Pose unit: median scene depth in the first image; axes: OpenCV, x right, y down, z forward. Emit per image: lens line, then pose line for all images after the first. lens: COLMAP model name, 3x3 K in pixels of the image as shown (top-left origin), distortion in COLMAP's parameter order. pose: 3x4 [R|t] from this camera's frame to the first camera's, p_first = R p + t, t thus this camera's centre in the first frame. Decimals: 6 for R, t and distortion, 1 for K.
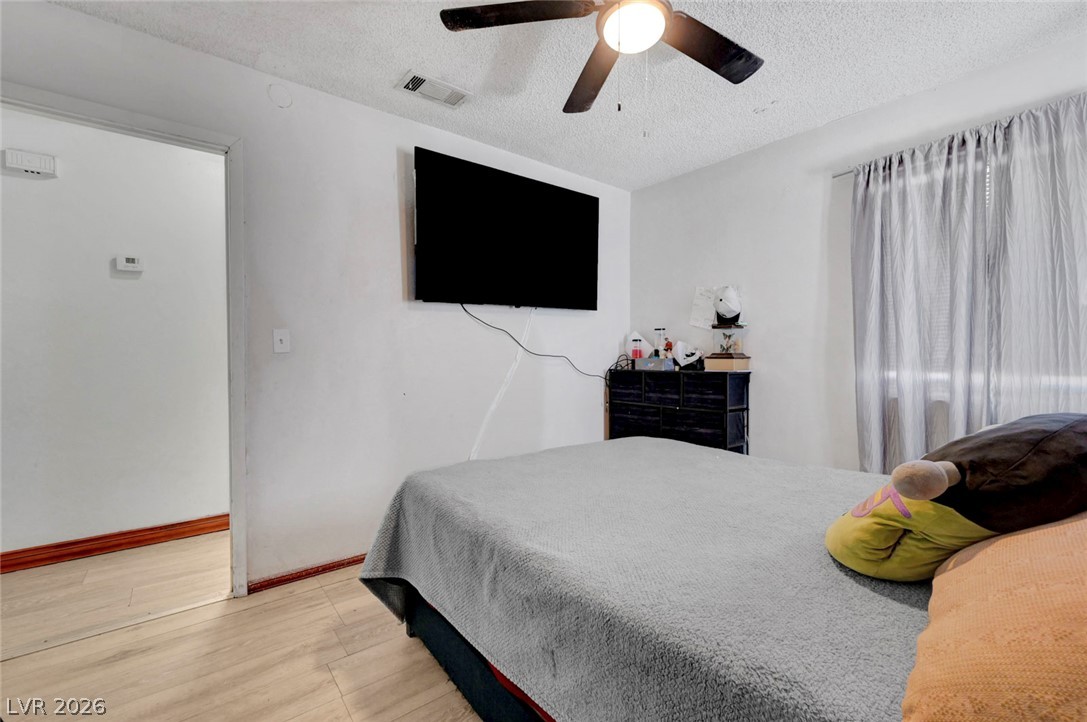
lens RADIAL K [[464.1, 0, 543.5], [0, 464.1, 361.0], [0, 0, 1]] dist [0.000077, 0.000083]
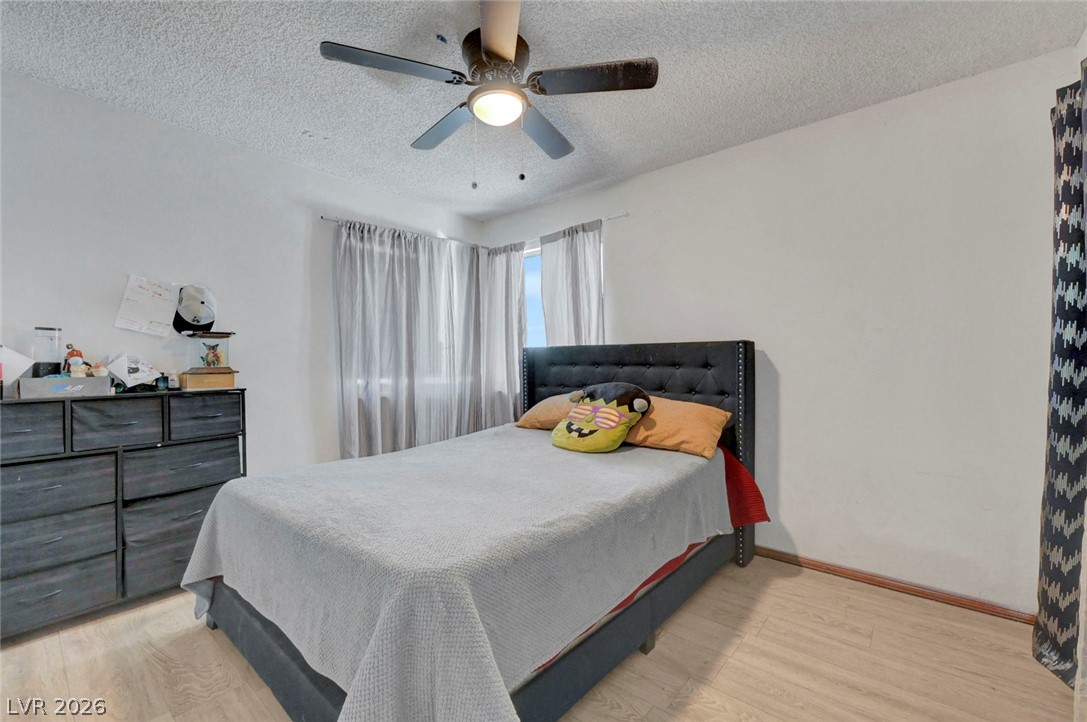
lens RADIAL K [[464.1, 0, 543.5], [0, 464.1, 361.0], [0, 0, 1]] dist [0.000077, 0.000083]
pose [[-0.198212, 0.006887, 0.980135, -0.609710], [0.020144, 0.999793, -0.002952, -0.015583], [-0.979952, 0.019159, -0.198309, 0.649029]]
